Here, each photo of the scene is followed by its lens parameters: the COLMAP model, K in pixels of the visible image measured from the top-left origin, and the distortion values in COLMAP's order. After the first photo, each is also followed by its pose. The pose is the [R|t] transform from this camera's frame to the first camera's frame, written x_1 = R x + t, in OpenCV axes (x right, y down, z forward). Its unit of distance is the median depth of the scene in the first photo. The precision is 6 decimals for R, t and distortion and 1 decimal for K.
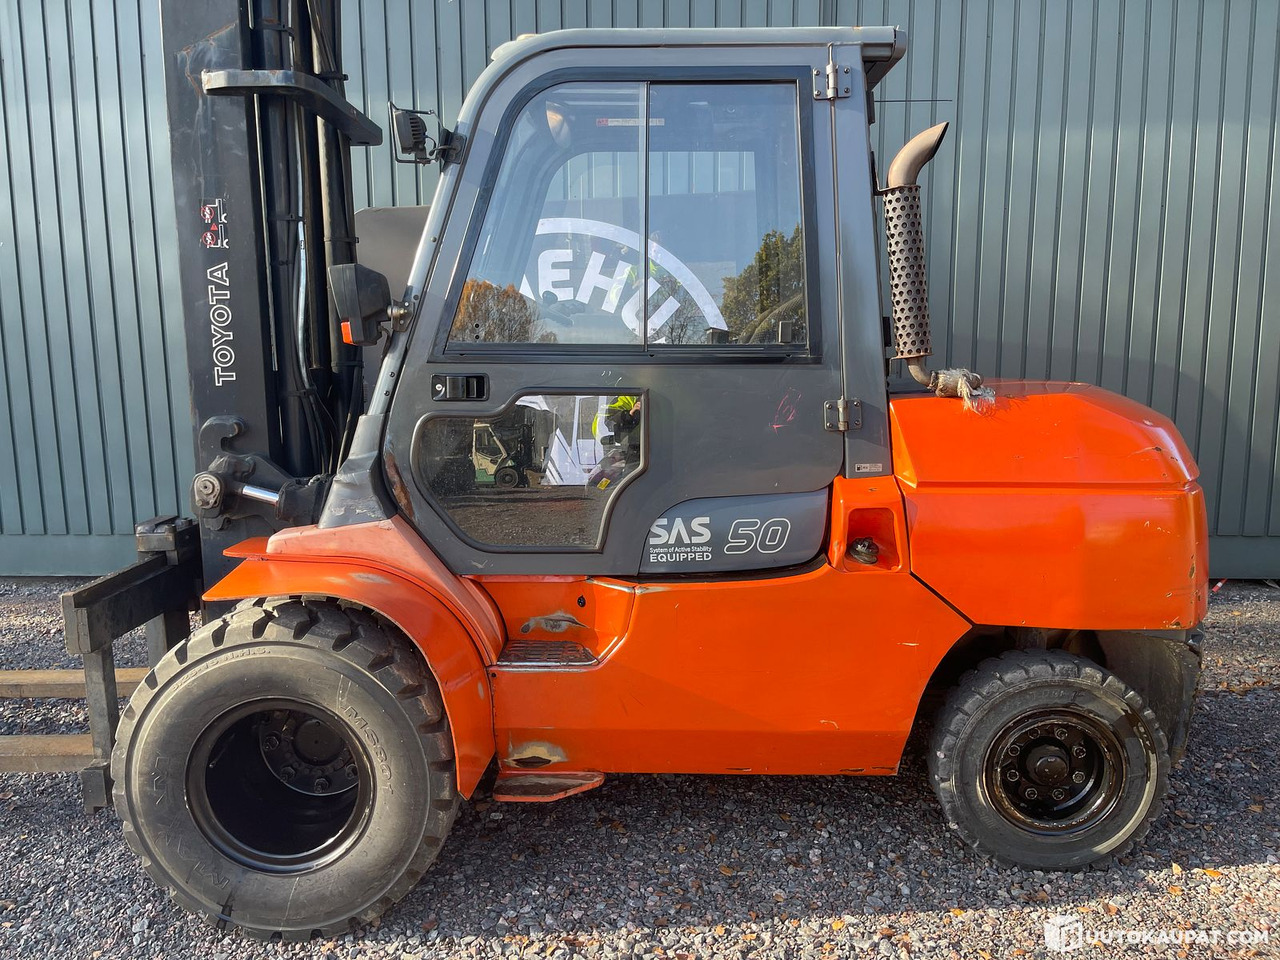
lens RADIAL K [[961.4, 0, 640.1], [0, 961.4, 473.4], [0, 0, 1]] dist [0.078415, -0.125165]
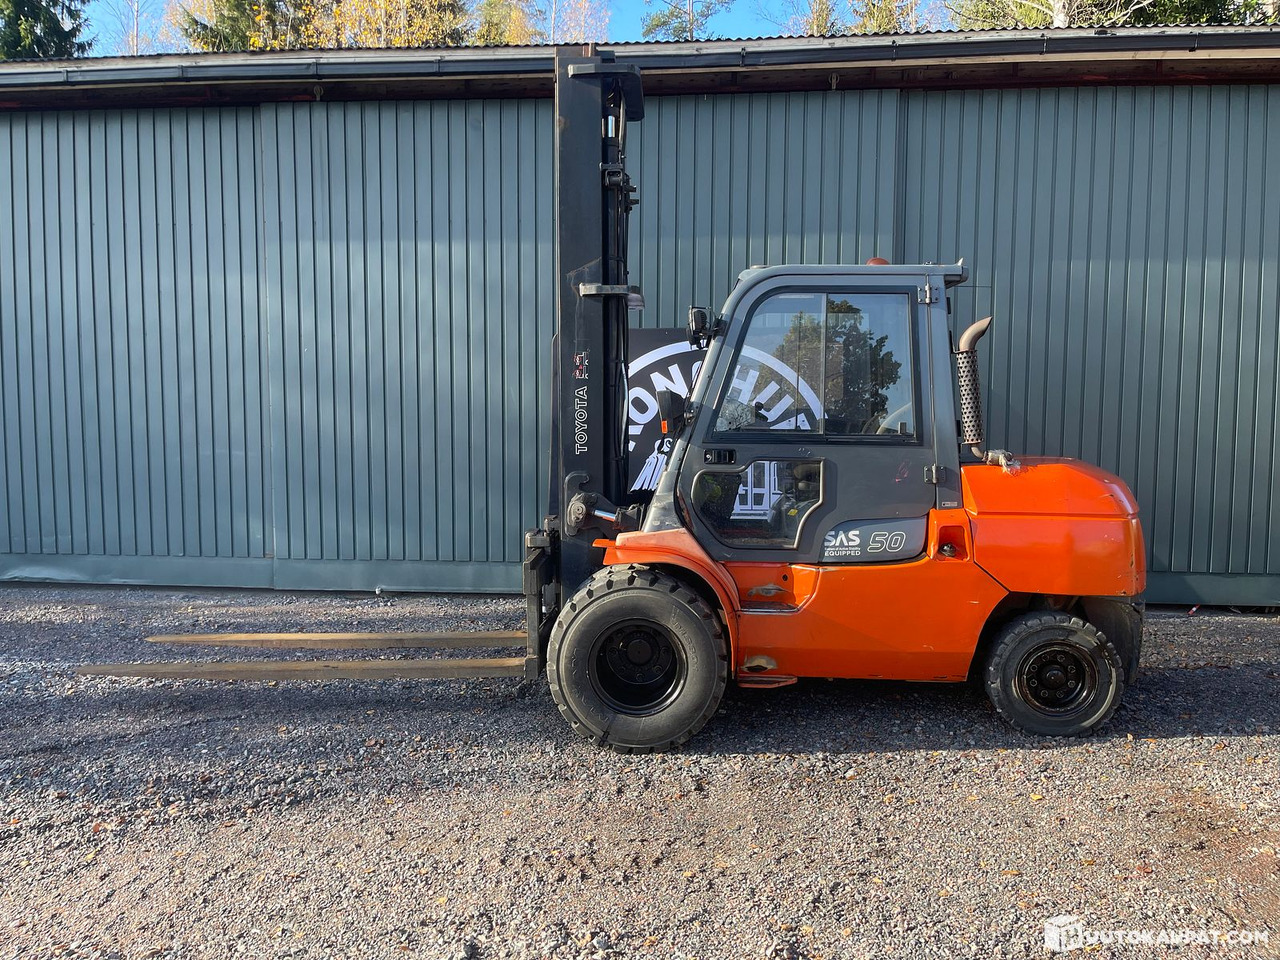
lens RADIAL K [[961.4, 0, 646.7], [0, 961.4, 476.2], [0, 0, 1]] dist [0.058760, -0.094040]
pose [[0.999540, 0.012629, -0.027586, -0.274428], [-0.014531, 0.997448, -0.069902, 0.075825], [0.026632, 0.070270, 0.997172, -0.800026]]
